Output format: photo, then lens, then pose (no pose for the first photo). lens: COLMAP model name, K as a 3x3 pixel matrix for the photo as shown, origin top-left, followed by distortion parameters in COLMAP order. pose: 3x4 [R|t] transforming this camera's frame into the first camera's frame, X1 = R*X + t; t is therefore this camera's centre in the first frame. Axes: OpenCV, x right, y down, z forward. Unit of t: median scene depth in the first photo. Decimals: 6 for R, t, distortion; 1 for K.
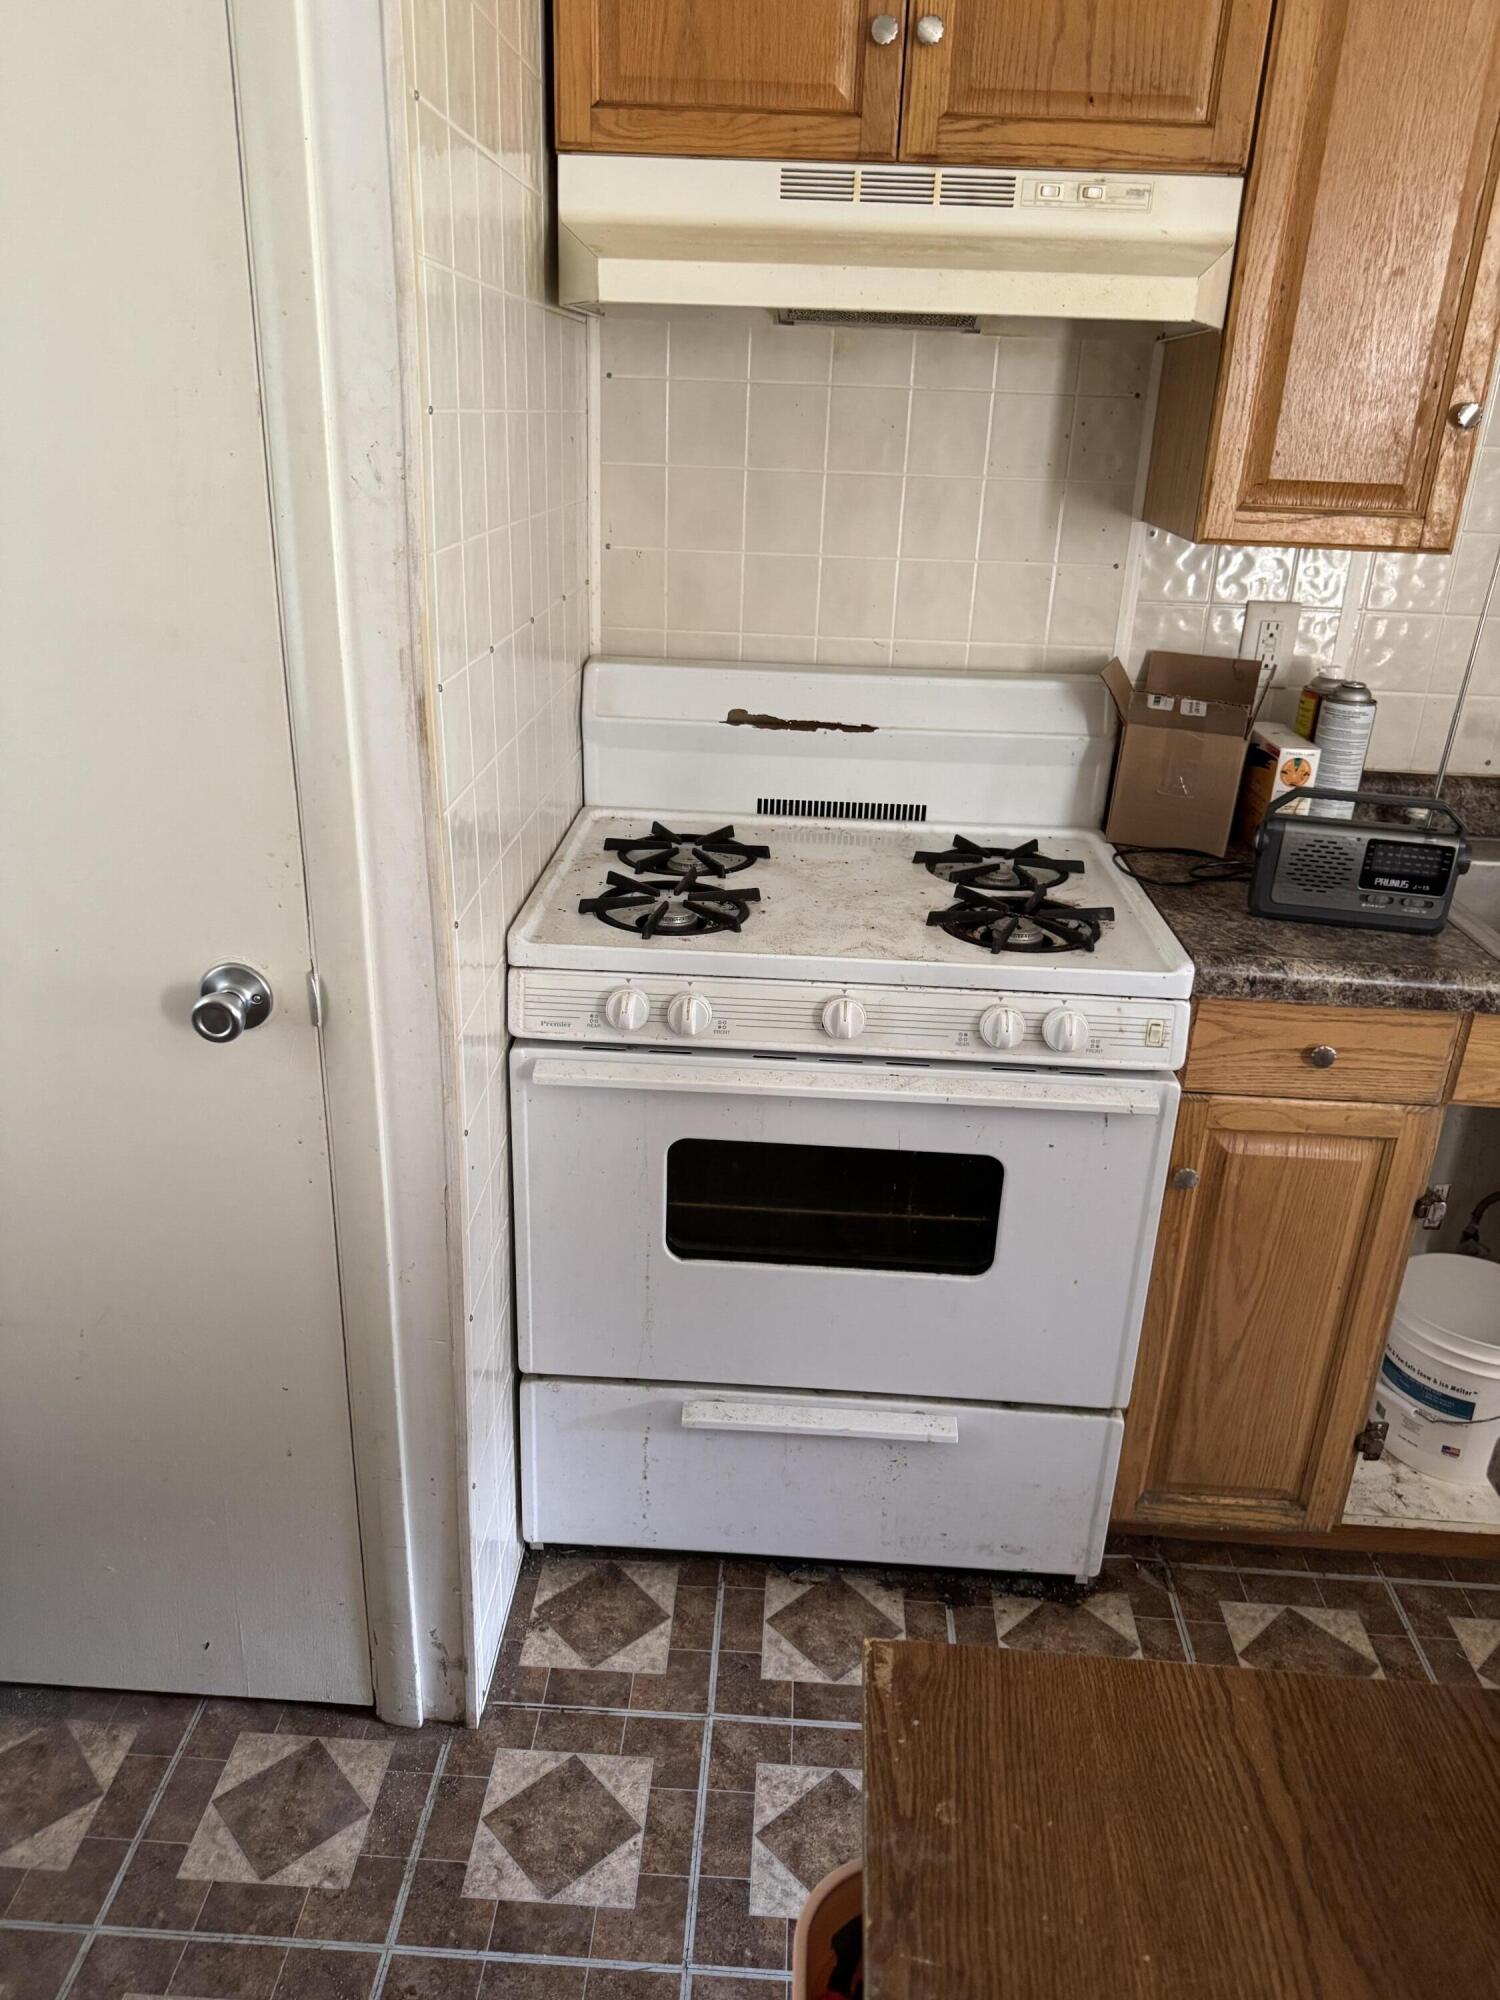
lens RADIAL K [[1401.2, 0, 739.0], [0, 1401.2, 996.3], [0, 0, 1]] dist [0.065175, -0.045646]
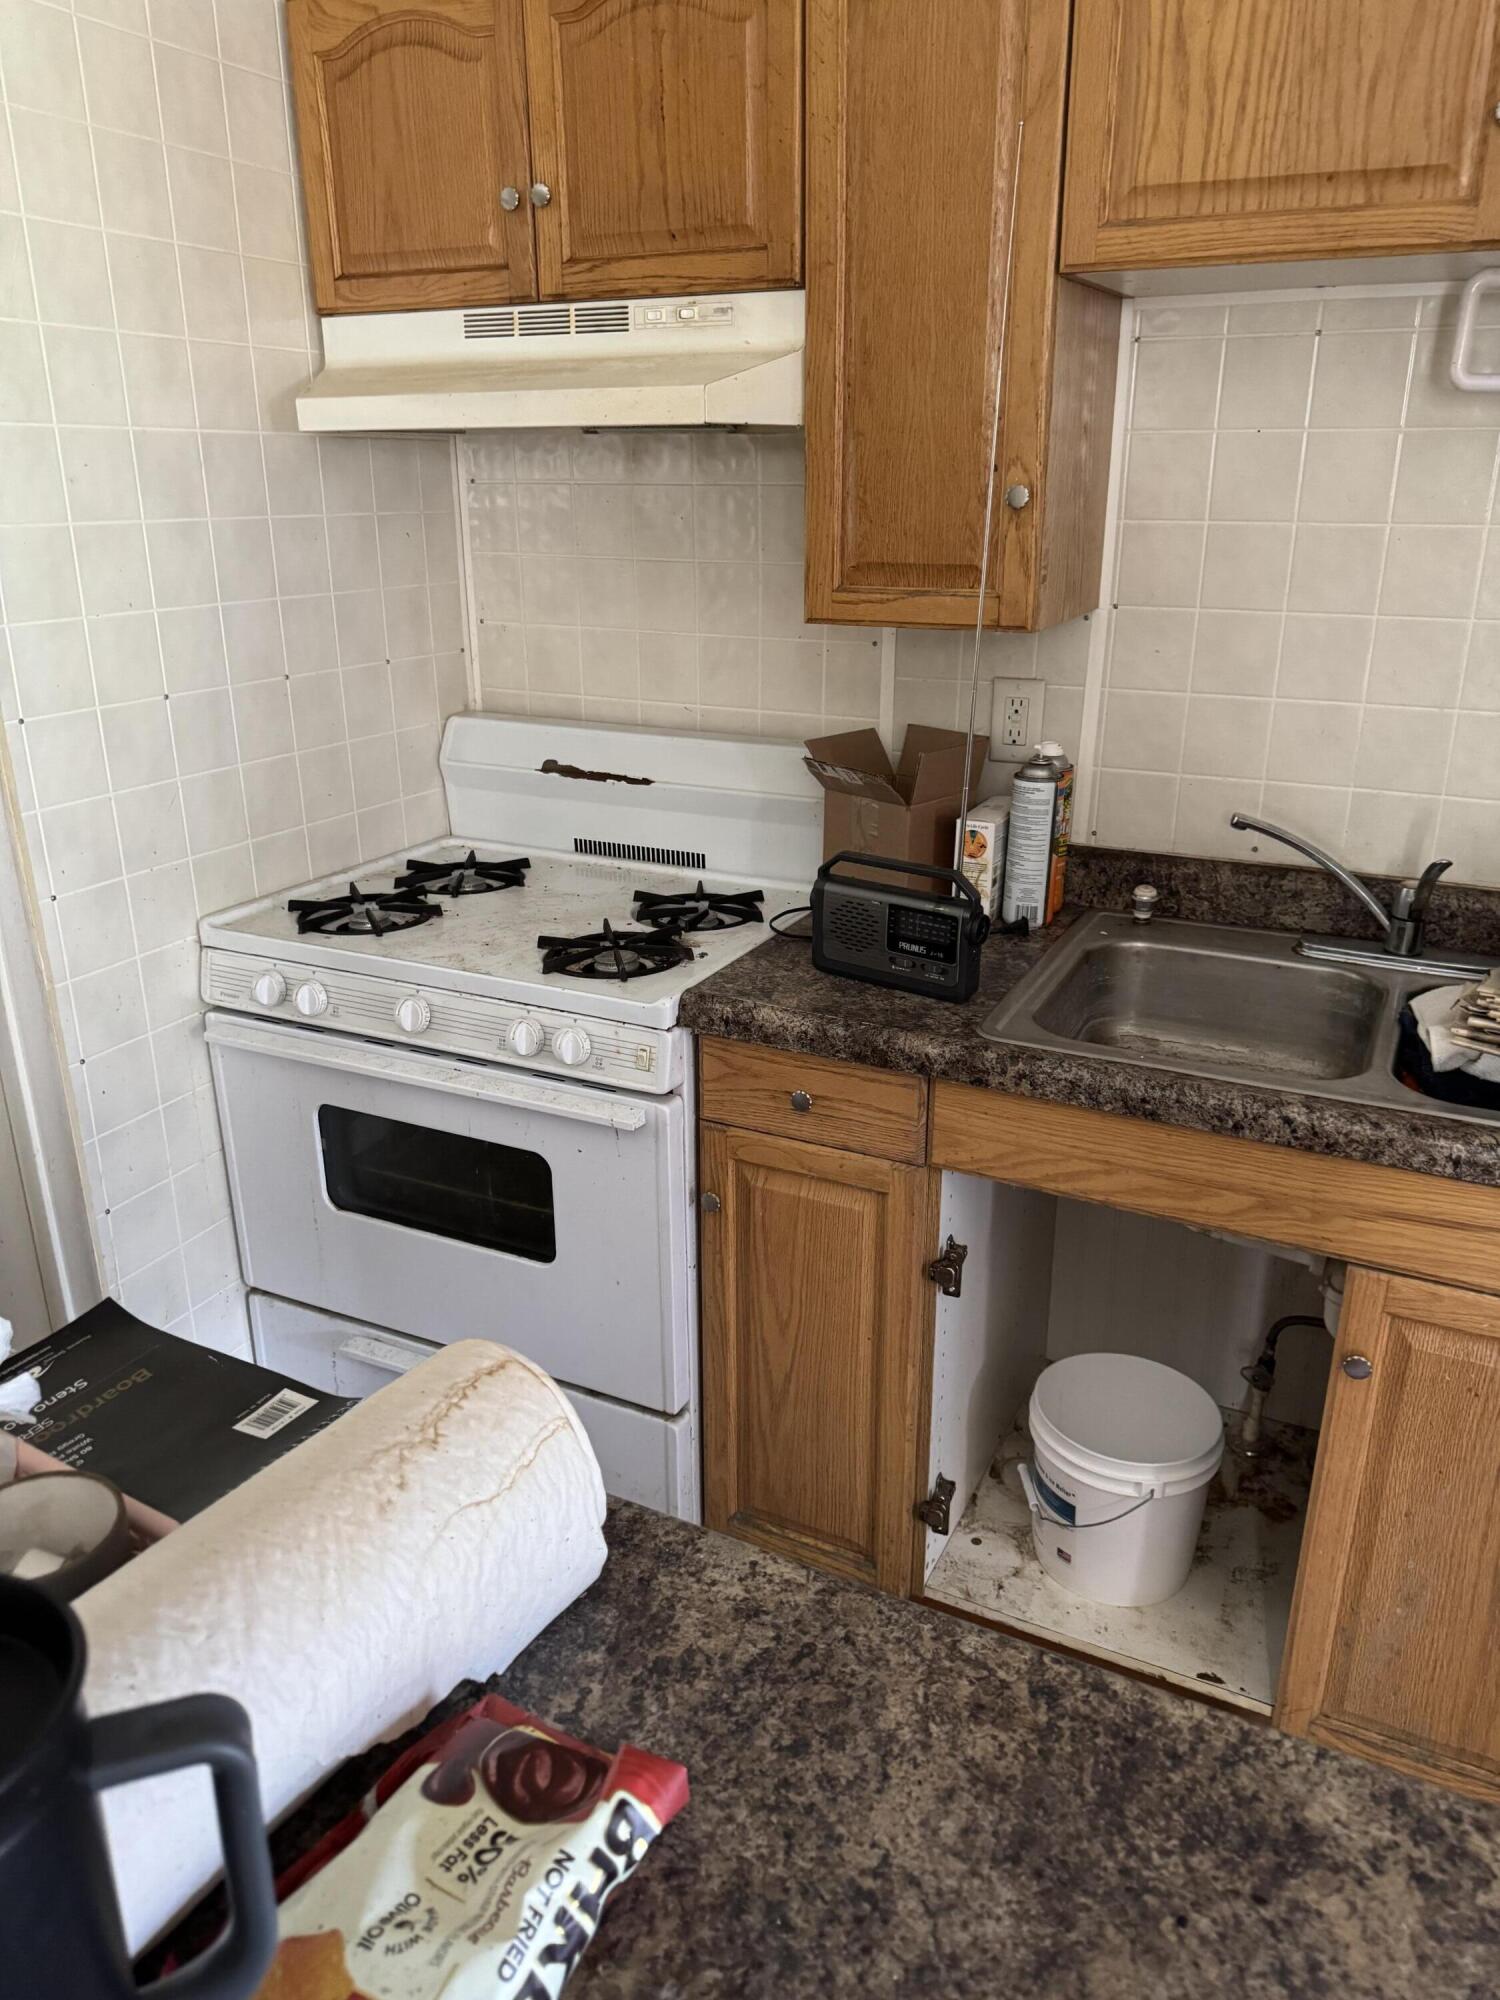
lens RADIAL K [[1401.2, 0, 752.3], [0, 1401.2, 1001.3], [0, 0, 1]] dist [0.065175, -0.045646]
pose [[0.912541, 0.105300, -0.395197, 0.778956], [-0.123246, 0.992170, -0.020221, -0.005990], [0.389973, 0.067159, 0.918374, 0.022147]]
